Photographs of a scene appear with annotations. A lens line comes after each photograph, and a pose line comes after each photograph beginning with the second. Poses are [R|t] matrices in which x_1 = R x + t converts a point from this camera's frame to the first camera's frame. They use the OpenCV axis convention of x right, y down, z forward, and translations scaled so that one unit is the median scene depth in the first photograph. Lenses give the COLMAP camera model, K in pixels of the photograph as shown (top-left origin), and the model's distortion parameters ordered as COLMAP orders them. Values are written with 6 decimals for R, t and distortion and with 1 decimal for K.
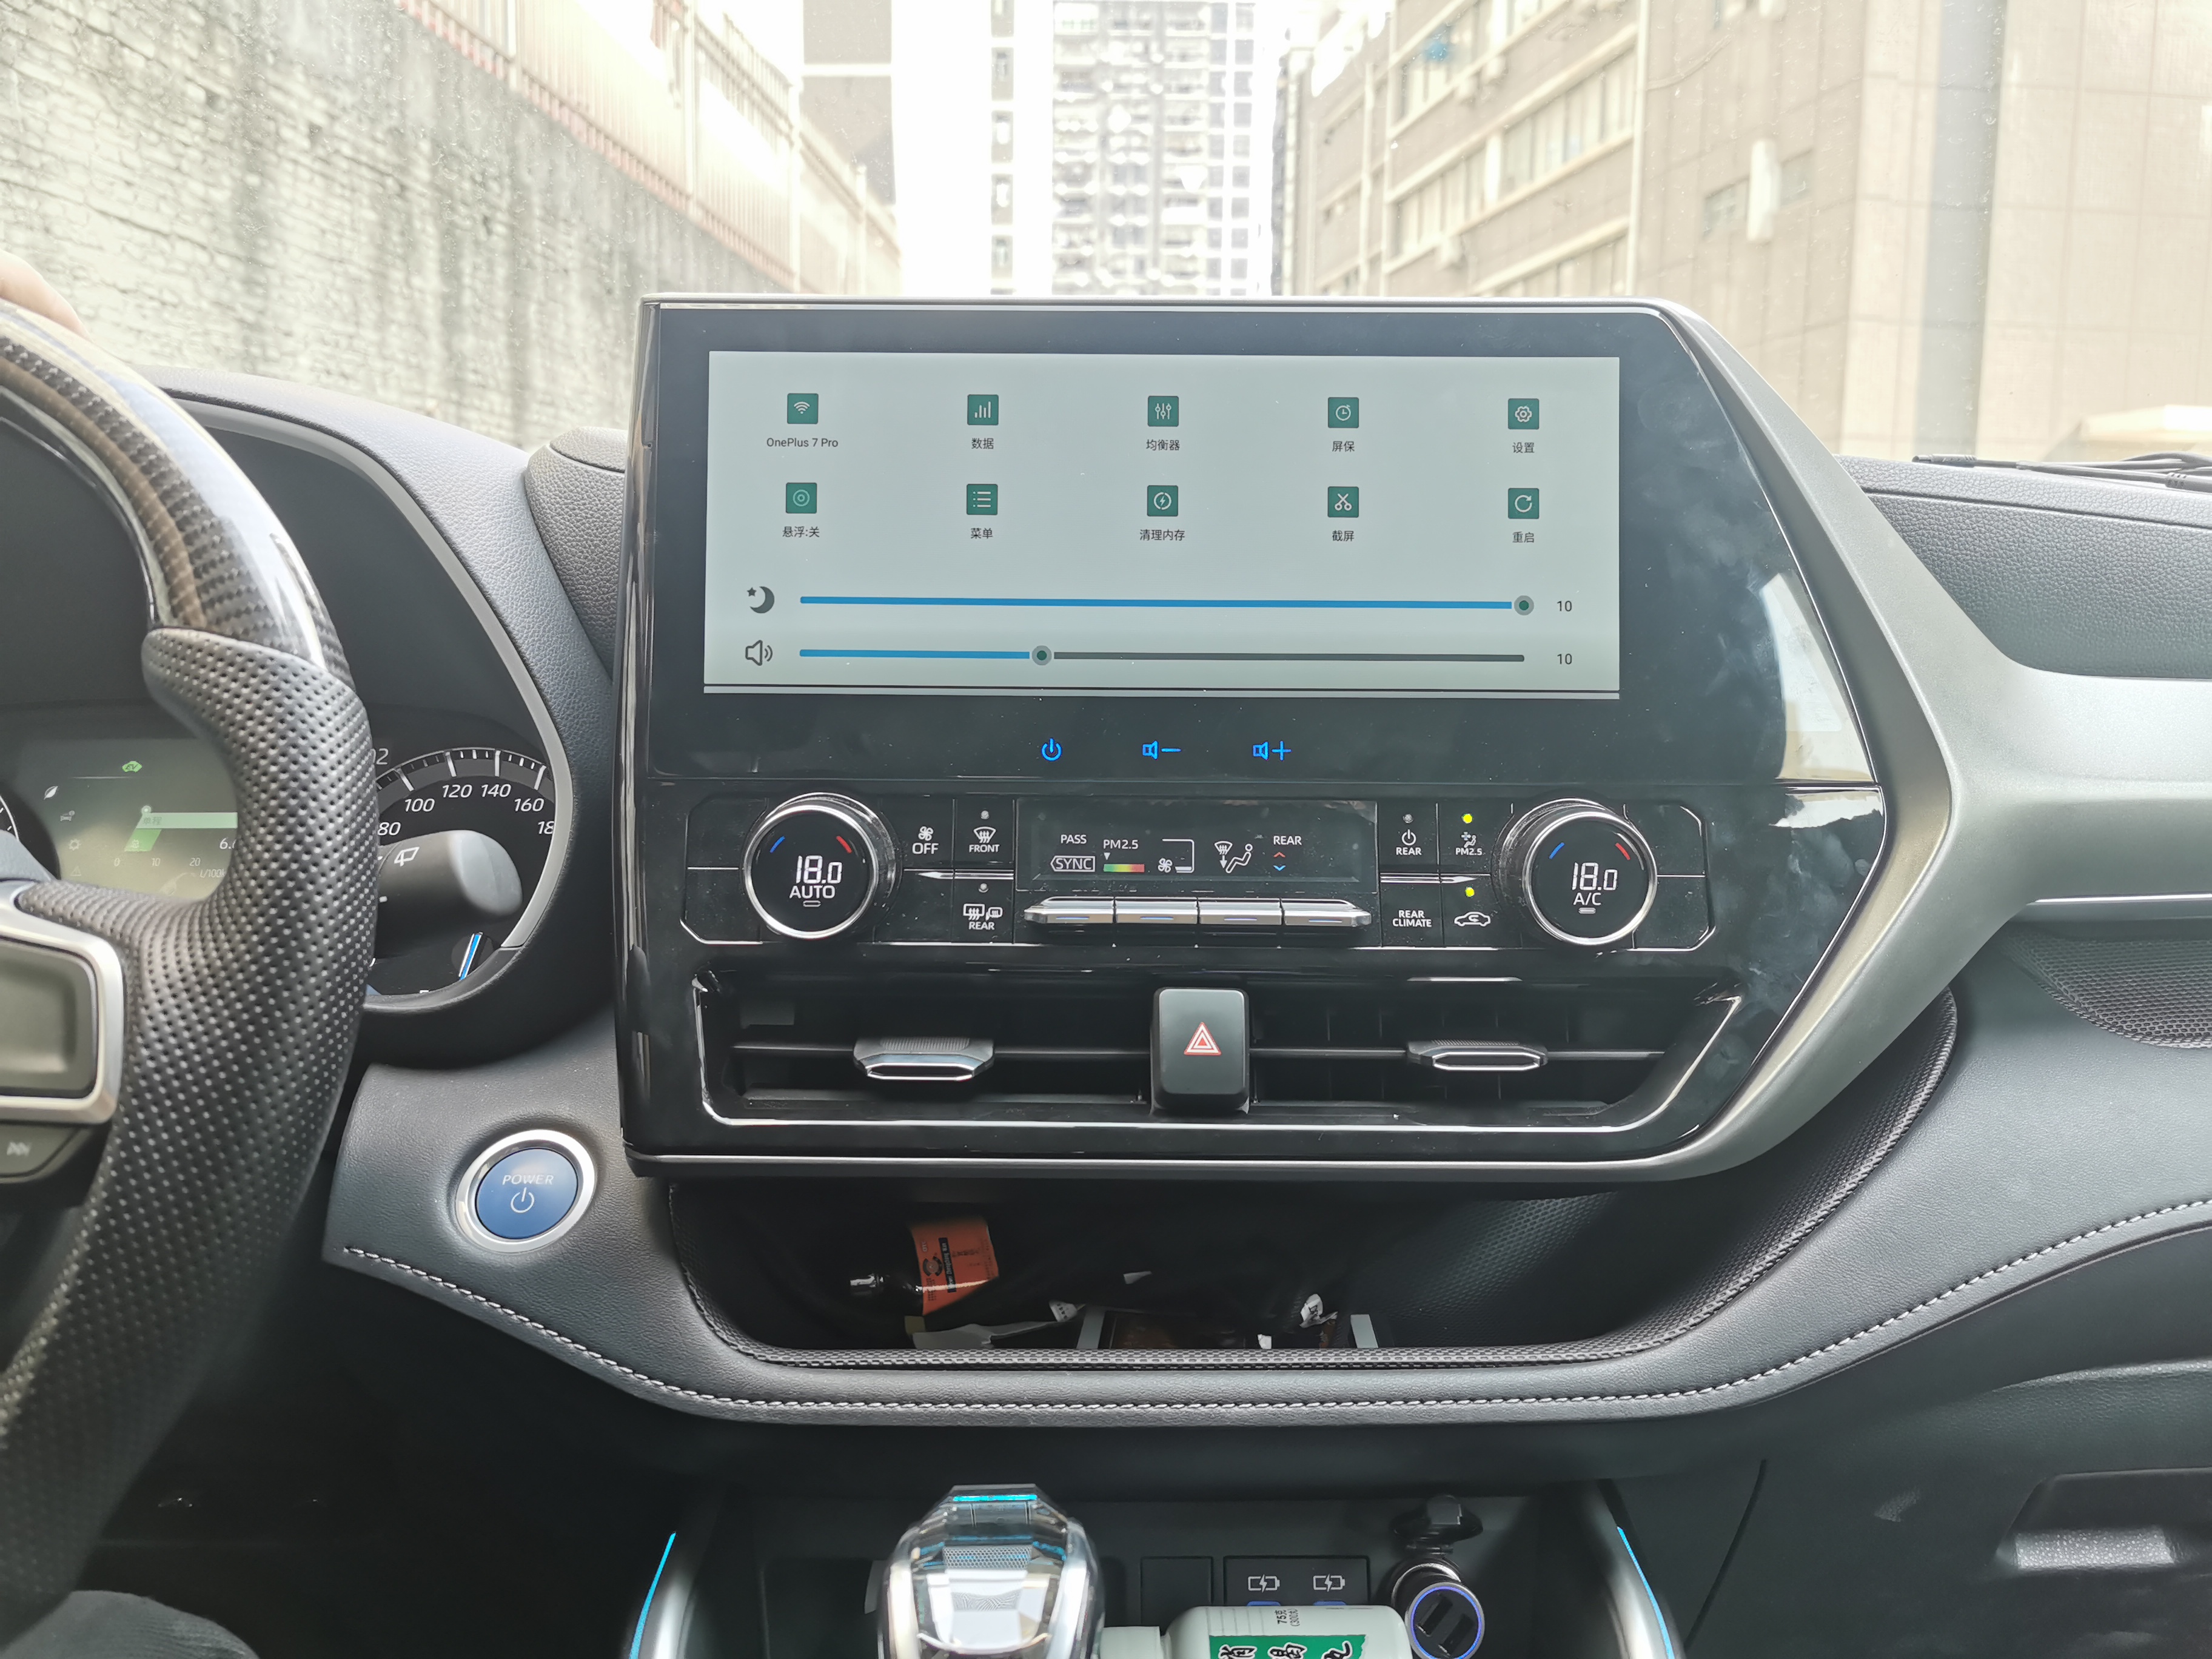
lens RADIAL K [[1672.6, 0, 1106.0], [0, 1672.6, 829.5], [0, 0, 1]] dist [0.052006, -0.090595]
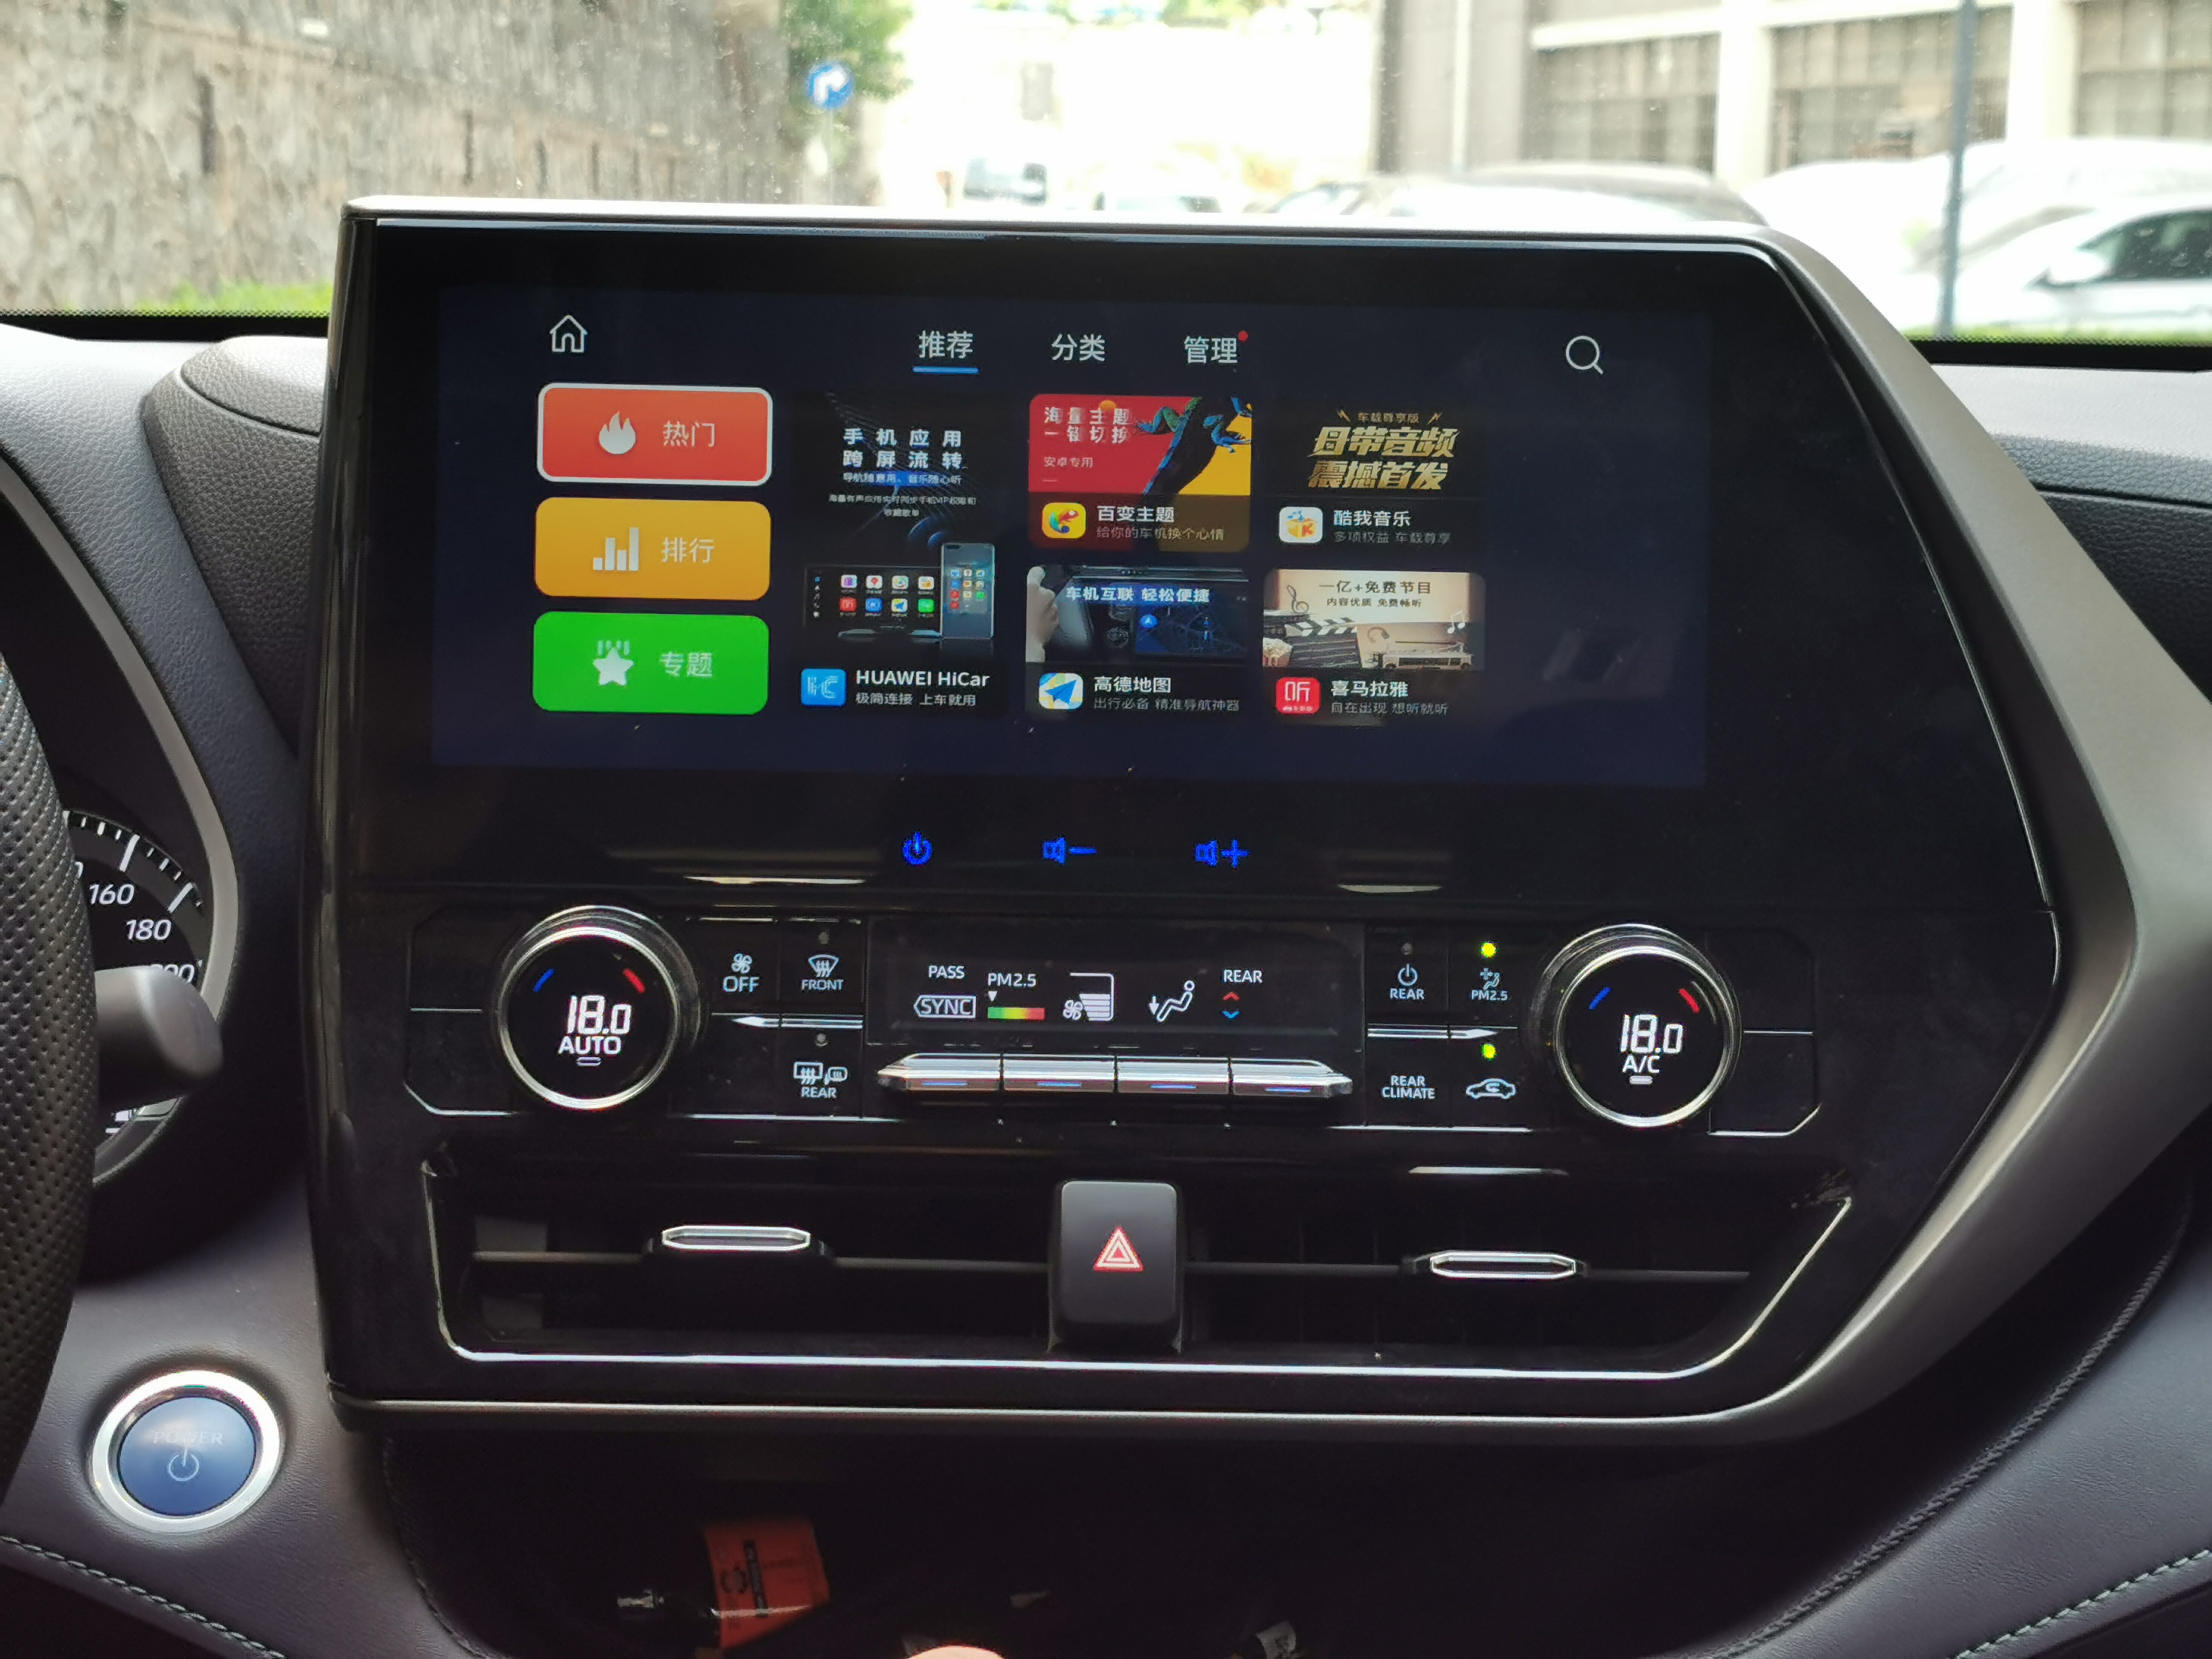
lens RADIAL K [[4288.6, 0, 1118.4], [0, 4288.6, 763.1], [0, 0, 1]] dist [0.167878, -1.667591]
pose [[0.999493, 0.010861, 0.029920, -0.001578], [-0.010756, 0.999936, -0.003639, -0.079119], [-0.029958, 0.003315, 0.999546, -0.859771]]
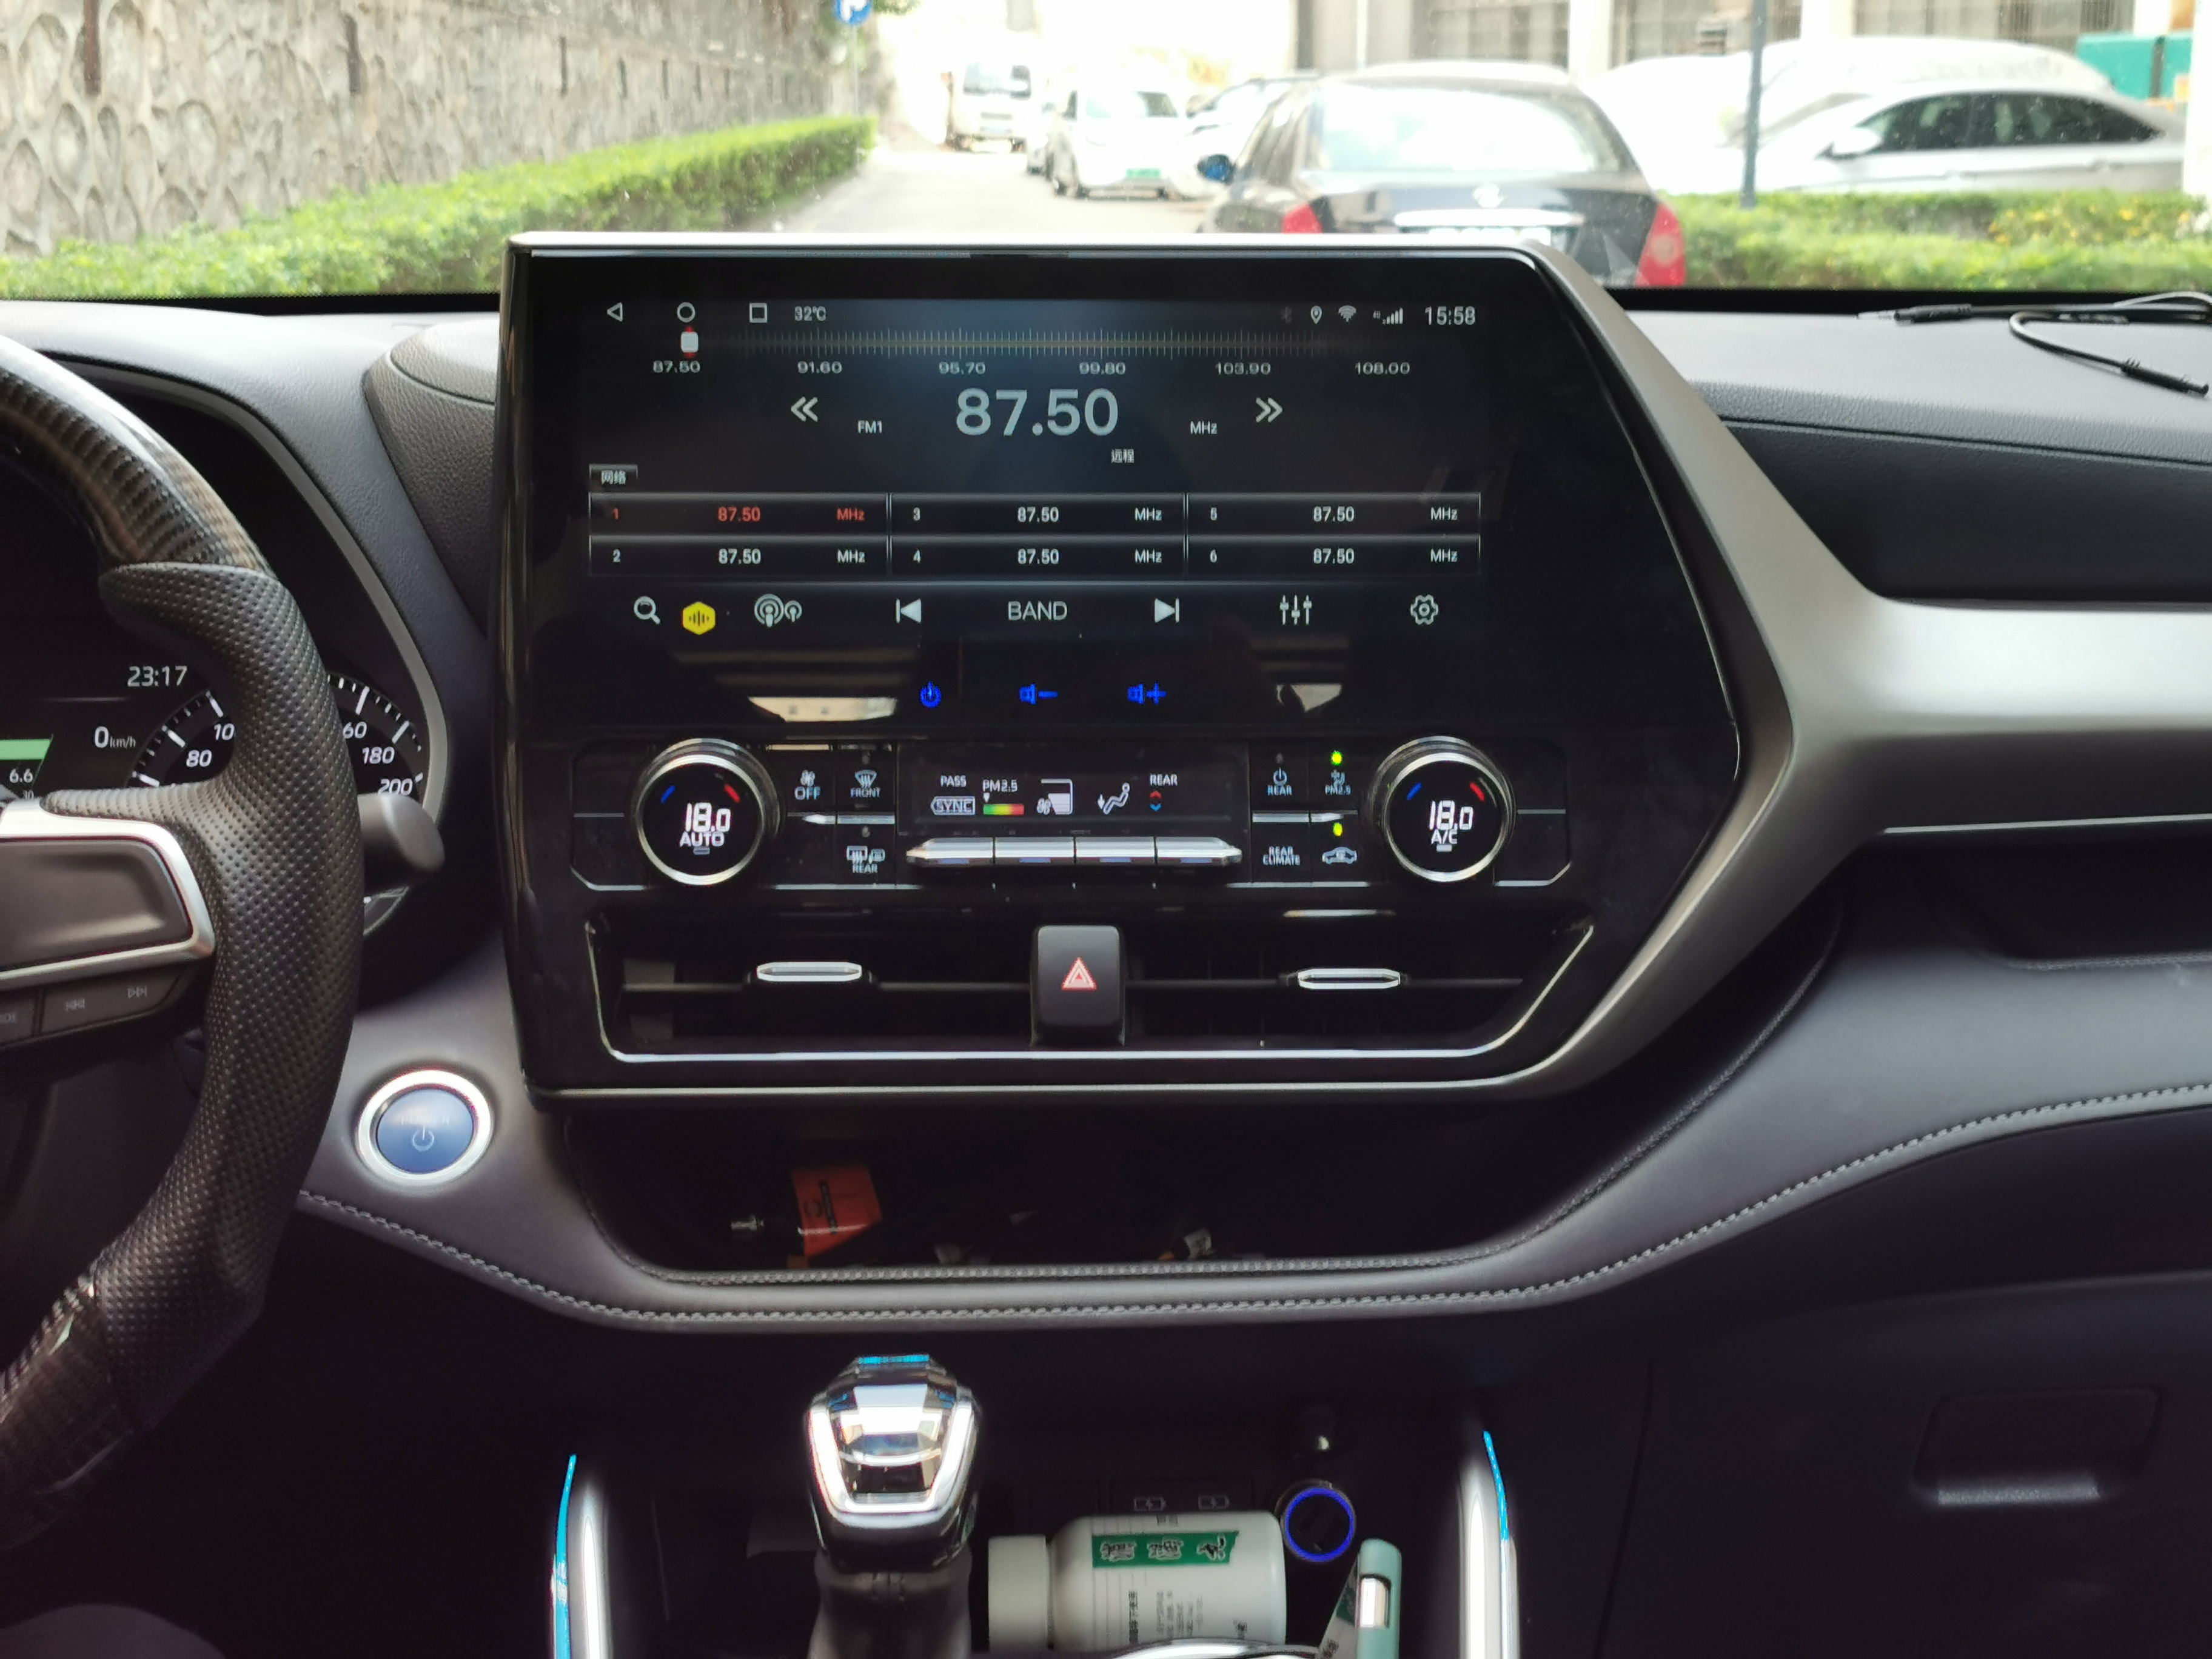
lens RADIAL K [[3515.2, 0, 1175.6], [0, 3515.2, 786.4], [0, 0, 1]] dist [0.135901, -0.921649]
pose [[0.998731, -0.010958, 0.049166, 0.010476], [0.007515, 0.997542, 0.069674, -0.140281], [-0.049808, -0.069216, 0.996358, -1.147894]]
